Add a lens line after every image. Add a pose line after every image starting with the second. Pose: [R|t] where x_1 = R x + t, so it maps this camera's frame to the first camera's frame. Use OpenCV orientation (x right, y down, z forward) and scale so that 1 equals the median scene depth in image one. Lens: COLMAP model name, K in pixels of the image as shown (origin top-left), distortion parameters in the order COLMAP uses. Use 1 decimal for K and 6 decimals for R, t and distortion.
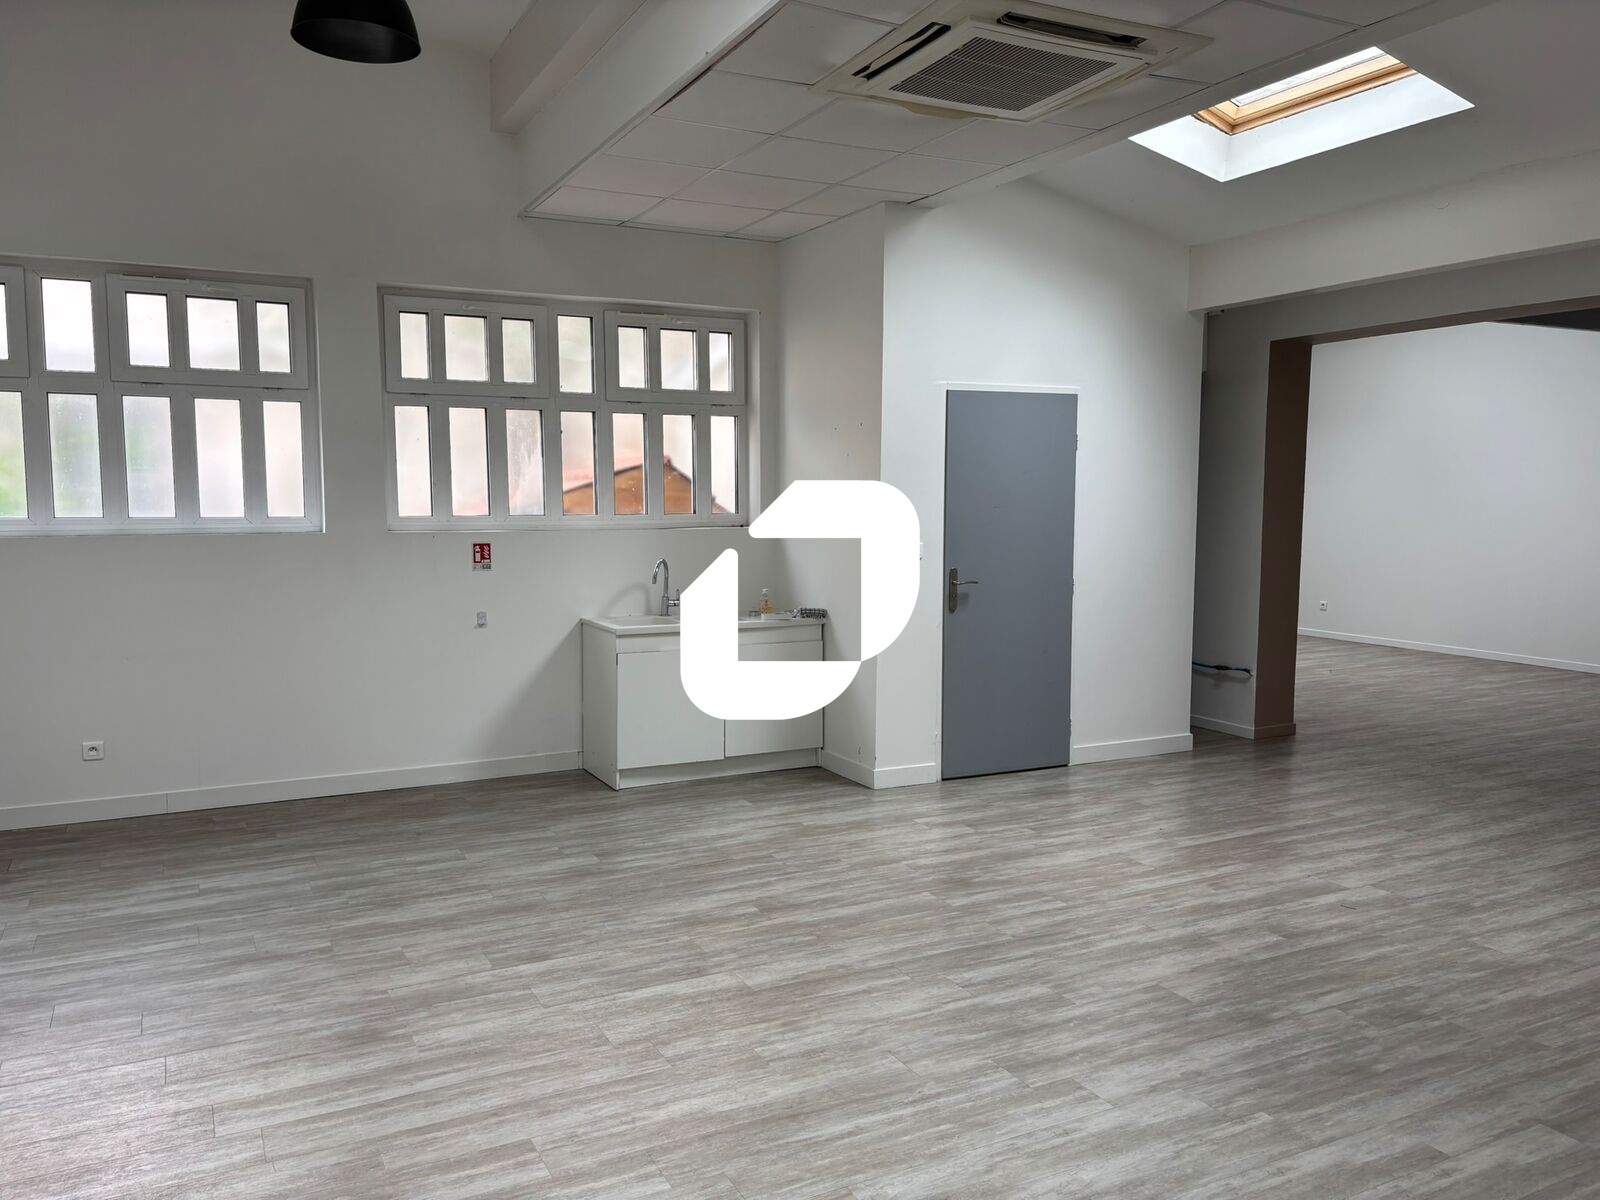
lens RADIAL K [[1220.0, 0, 796.1], [0, 1220.0, 587.0], [0, 0, 1]] dist [0.069380, -0.057116]
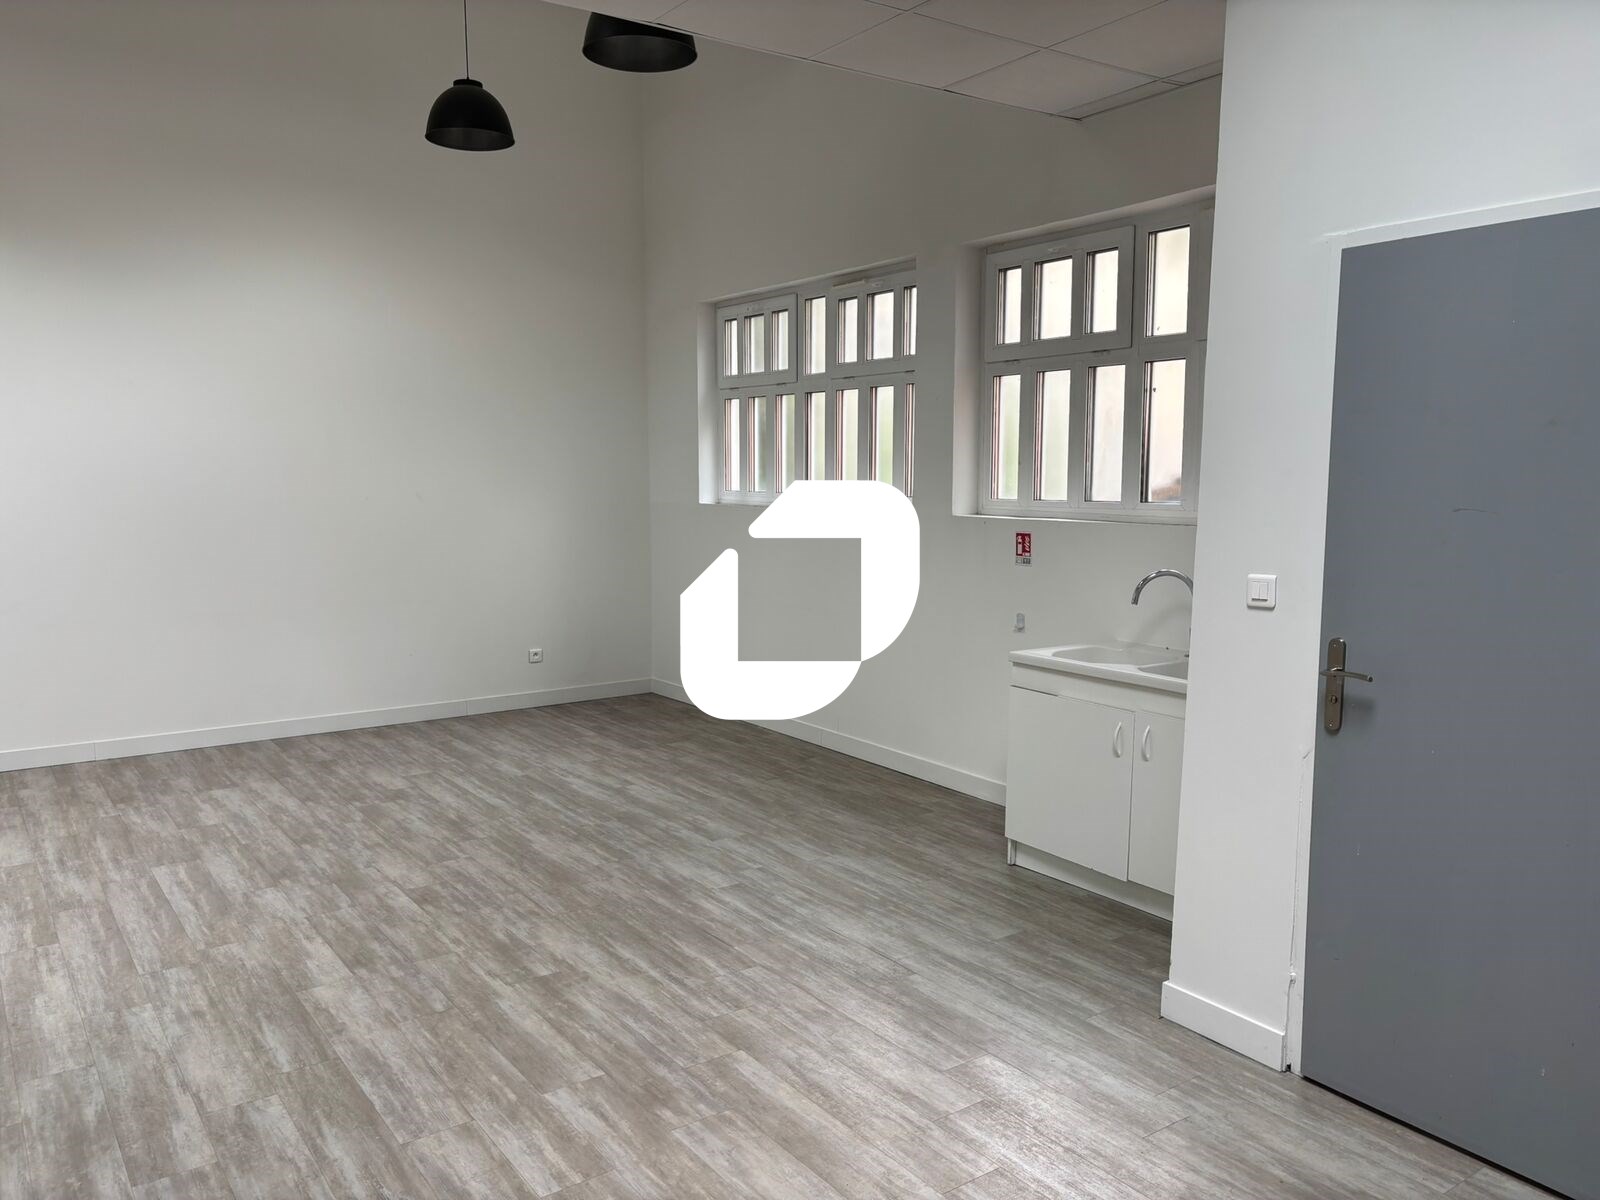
lens RADIAL K [[1220.0, 0, 793.8], [0, 1220.0, 595.7], [0, 0, 1]] dist [0.069380, -0.057116]
pose [[0.127938, 0.103893, -0.986326, 0.738395], [-0.076361, 0.992578, 0.094647, -0.079990], [0.988838, 0.063208, 0.134922, 0.970752]]
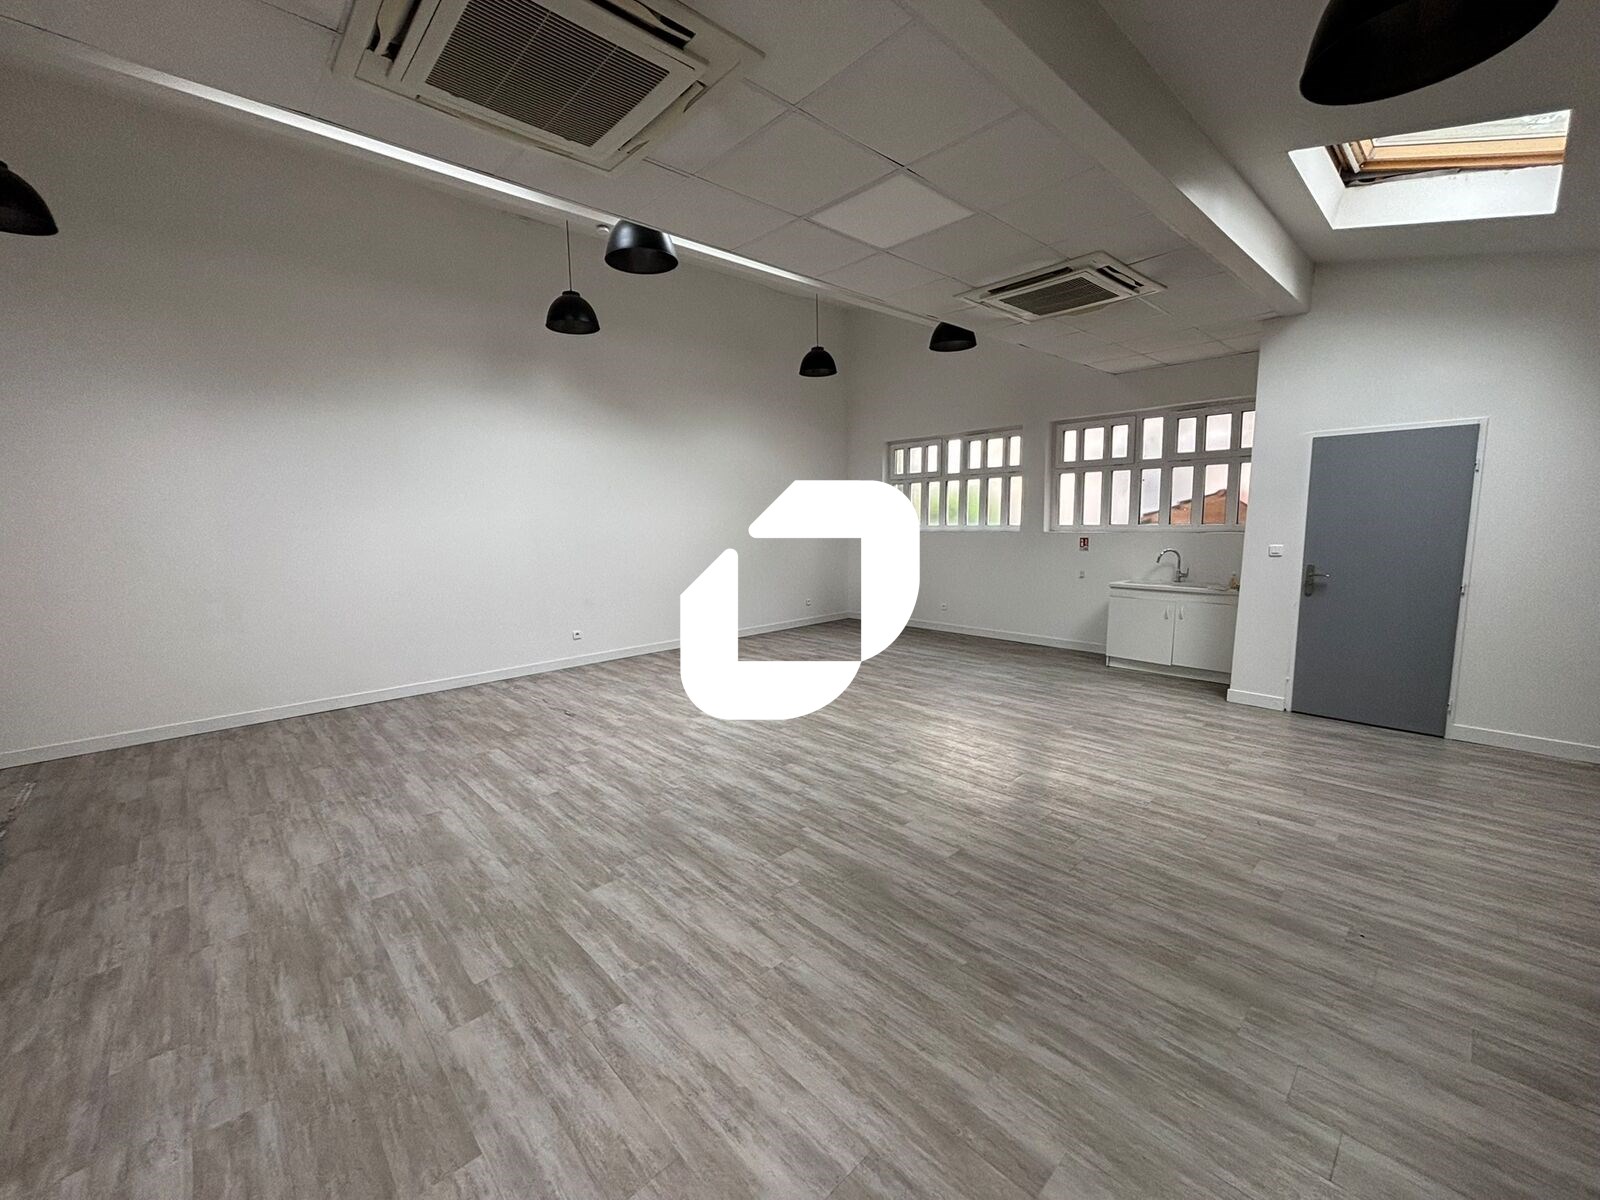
lens RADIAL K [[647.6, 0, 795.5], [0, 647.6, 603.2], [0, 0, 1]] dist [0.003041, 0.000595]
pose [[0.269856, 0.124918, -0.954763, 0.902788], [-0.060370, 0.991793, 0.112700, -0.026347], [0.961006, 0.027226, 0.275183, 0.296634]]
